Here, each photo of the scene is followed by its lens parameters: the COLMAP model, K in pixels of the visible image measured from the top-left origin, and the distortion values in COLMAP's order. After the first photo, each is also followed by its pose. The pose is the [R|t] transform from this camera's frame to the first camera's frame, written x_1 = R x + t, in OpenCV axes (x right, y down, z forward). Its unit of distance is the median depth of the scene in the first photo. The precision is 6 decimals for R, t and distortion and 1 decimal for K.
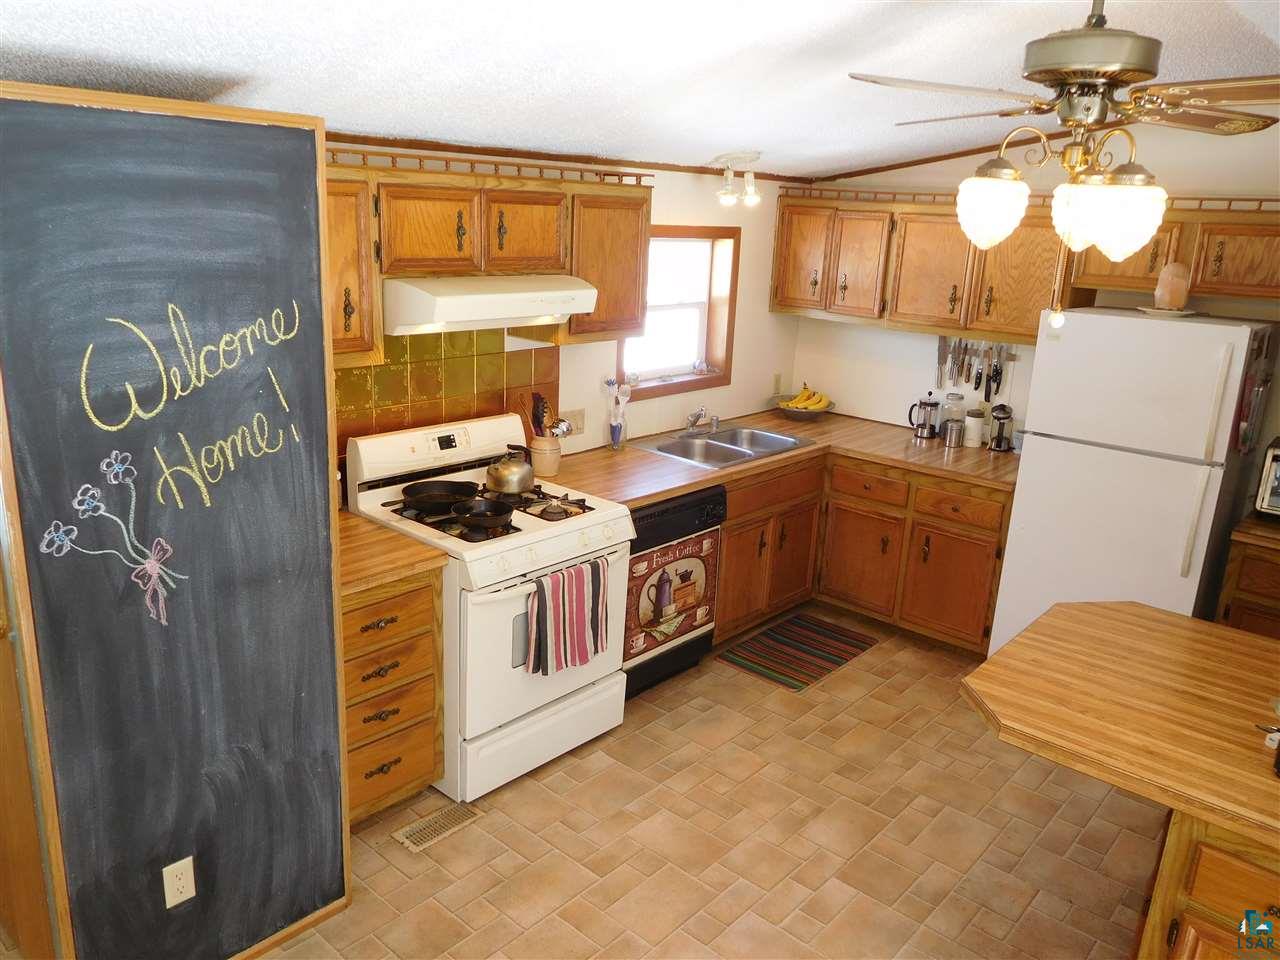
lens RADIAL K [[953.7, 0, 640.0], [0, 953.7, 480.0], [0, 0, 1]] dist [-0.014038, 0.003916]
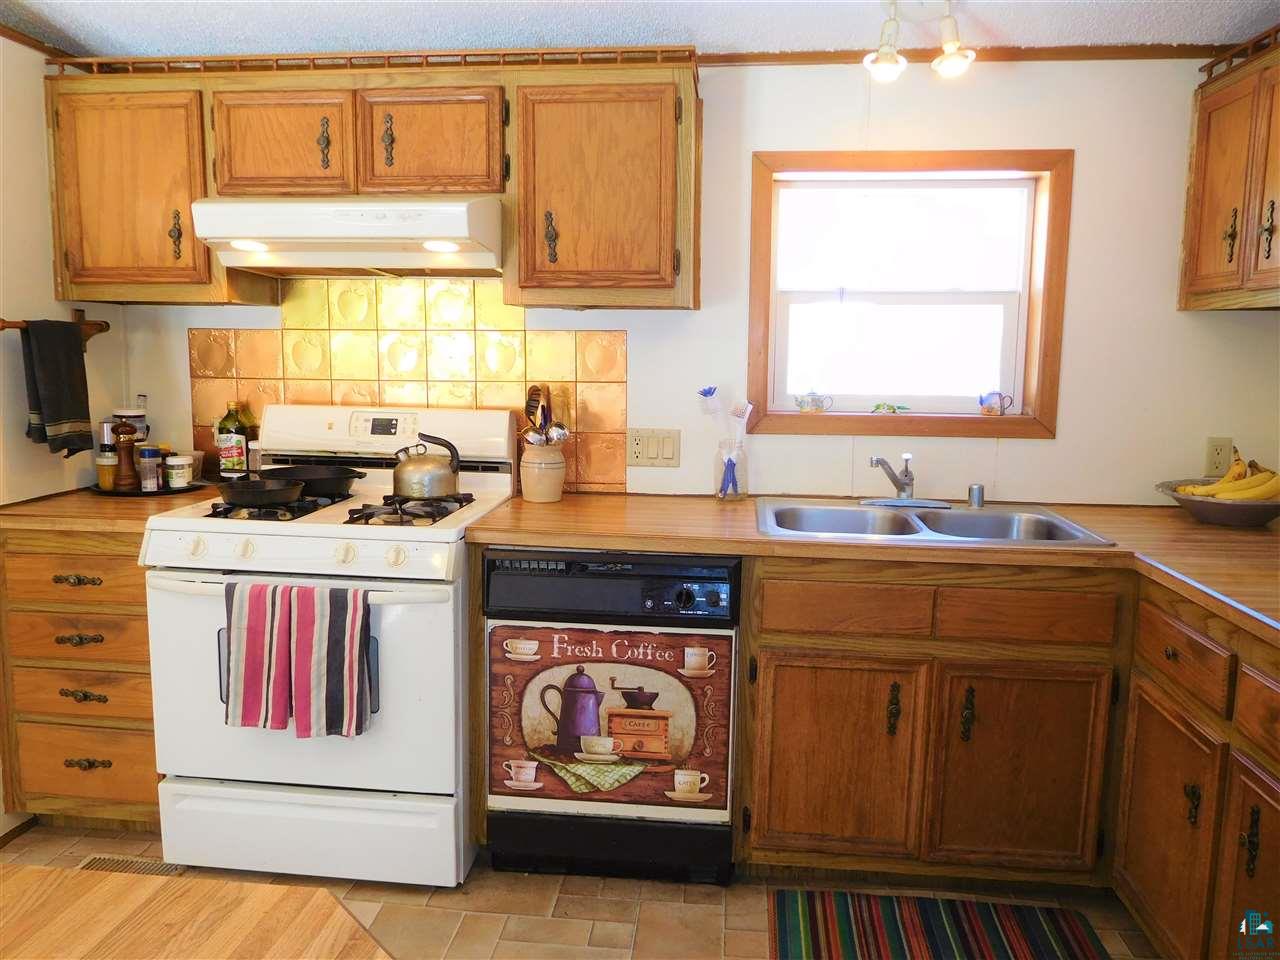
lens RADIAL K [[953.7, 0, 640.0], [0, 953.7, 480.0], [0, 0, 1]] dist [-0.014038, 0.003916]
pose [[0.583228, 0.071343, -0.809169, 0.512355], [-0.209592, 0.975623, -0.065049, 0.009840], [0.784803, 0.207534, 0.583964, 0.646621]]
